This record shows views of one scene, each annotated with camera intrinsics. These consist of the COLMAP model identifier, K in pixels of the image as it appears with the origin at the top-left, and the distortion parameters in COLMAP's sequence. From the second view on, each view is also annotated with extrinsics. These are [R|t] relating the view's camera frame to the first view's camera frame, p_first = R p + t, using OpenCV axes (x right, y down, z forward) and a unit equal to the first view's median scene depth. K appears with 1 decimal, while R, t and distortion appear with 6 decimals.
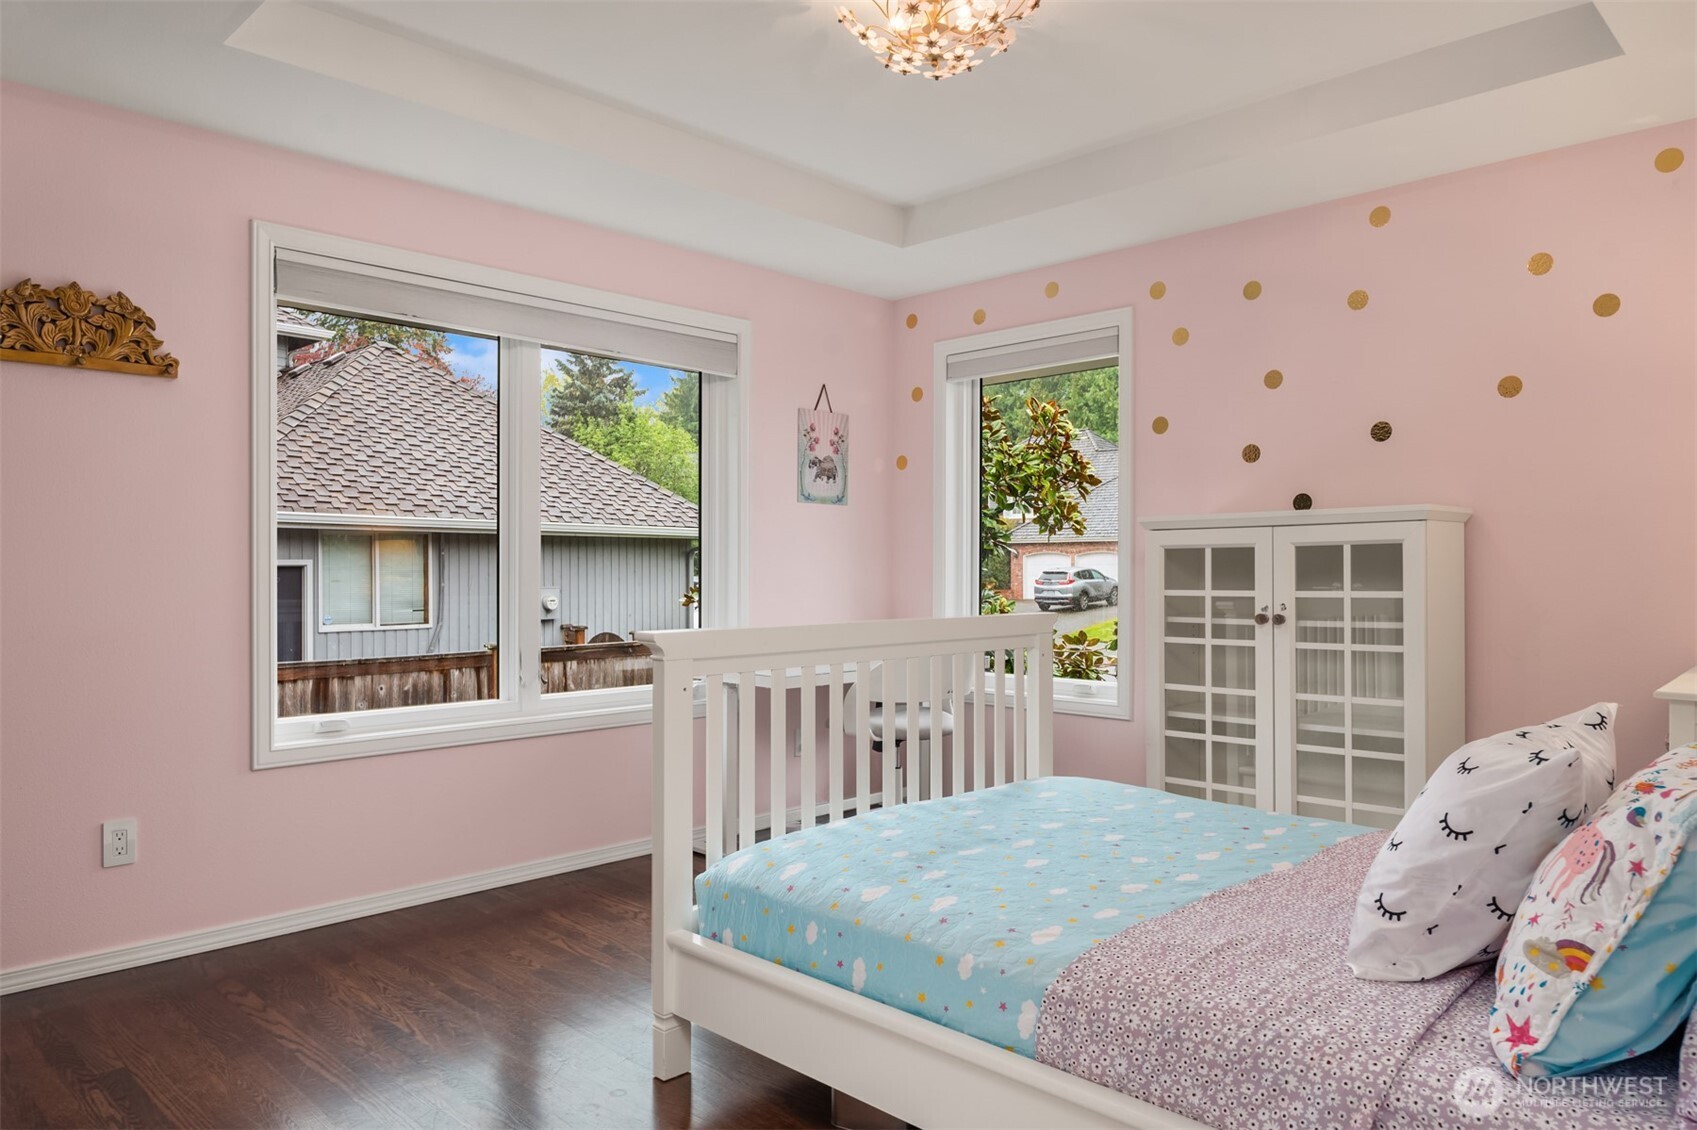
lens RADIAL K [[1107.7, 0, 846.8], [0, 1107.7, 566.2], [0, 0, 1]] dist [-0.001247, -0.001705]
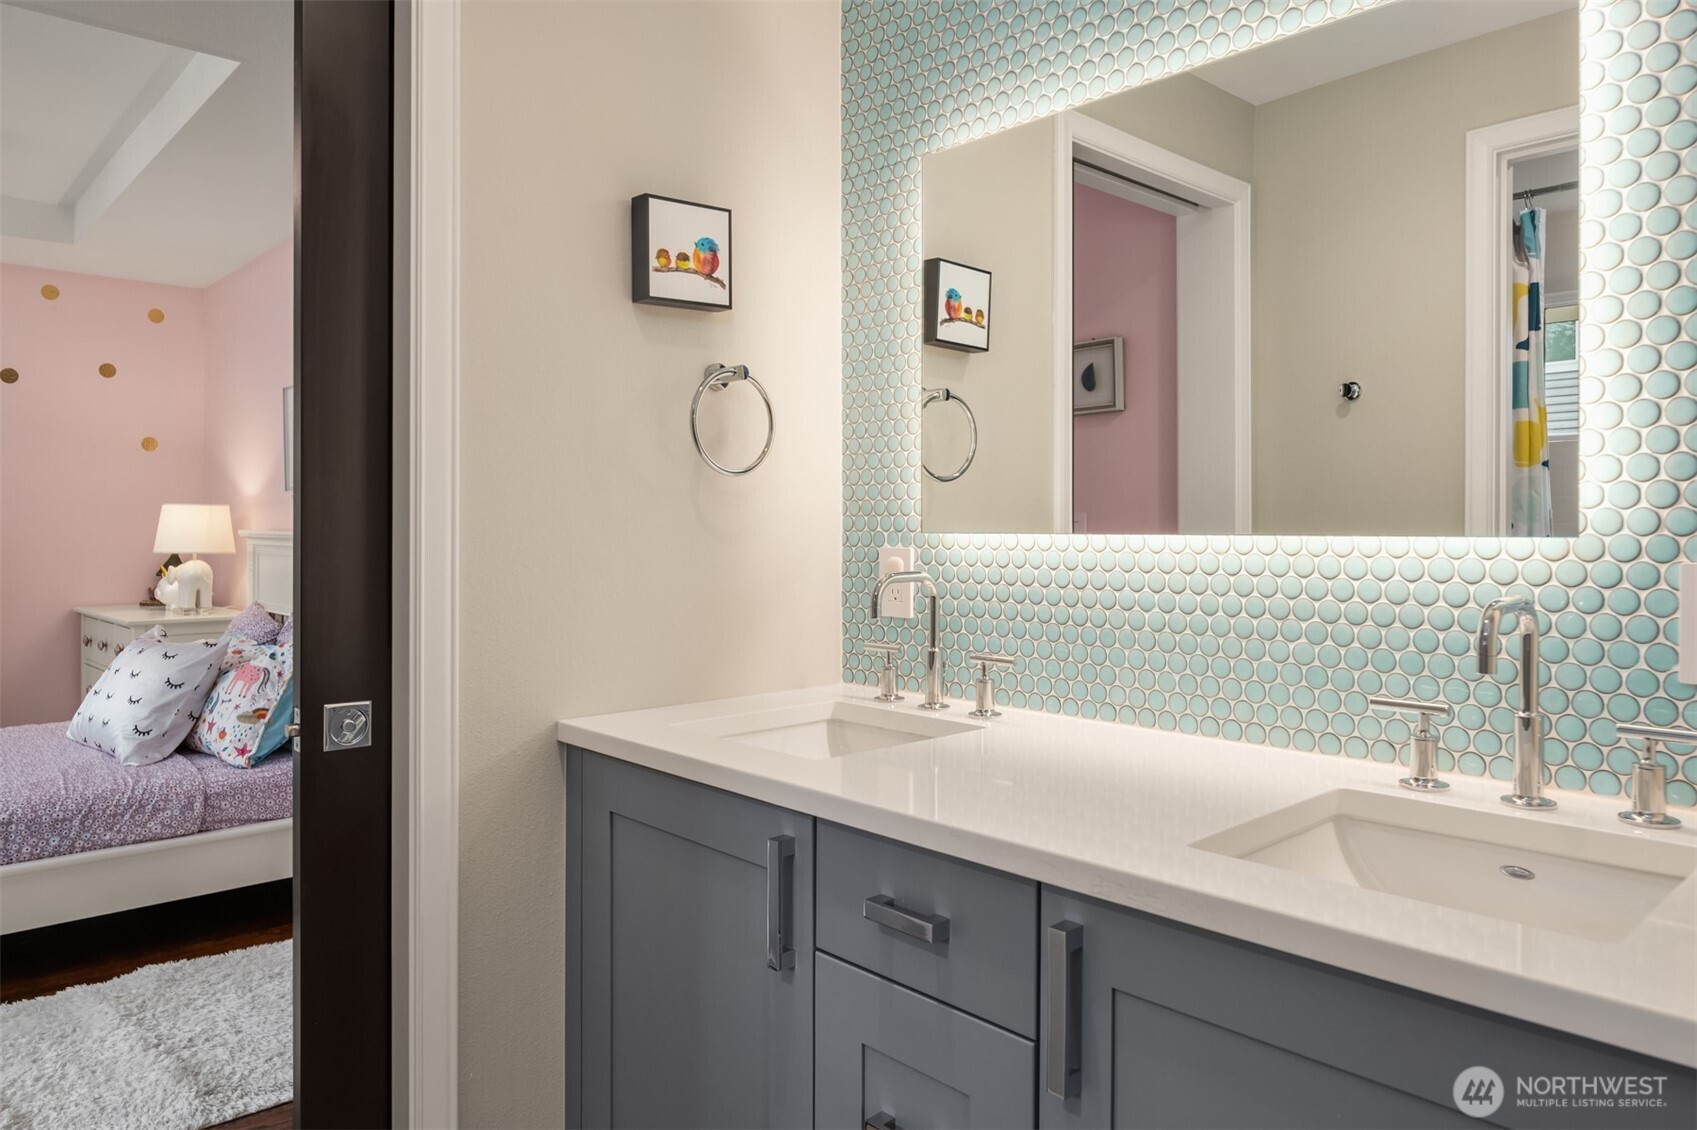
lens RADIAL K [[1107.7, 0, 846.8], [0, 1107.7, 555.9], [0, 0, 1]] dist [-0.001247, -0.001705]
pose [[0.037448, -0.023585, 0.999020, -1.780391], [-0.000067, 0.999721, 0.023604, -0.067489], [-0.999299, -0.000951, 0.037436, -0.426658]]
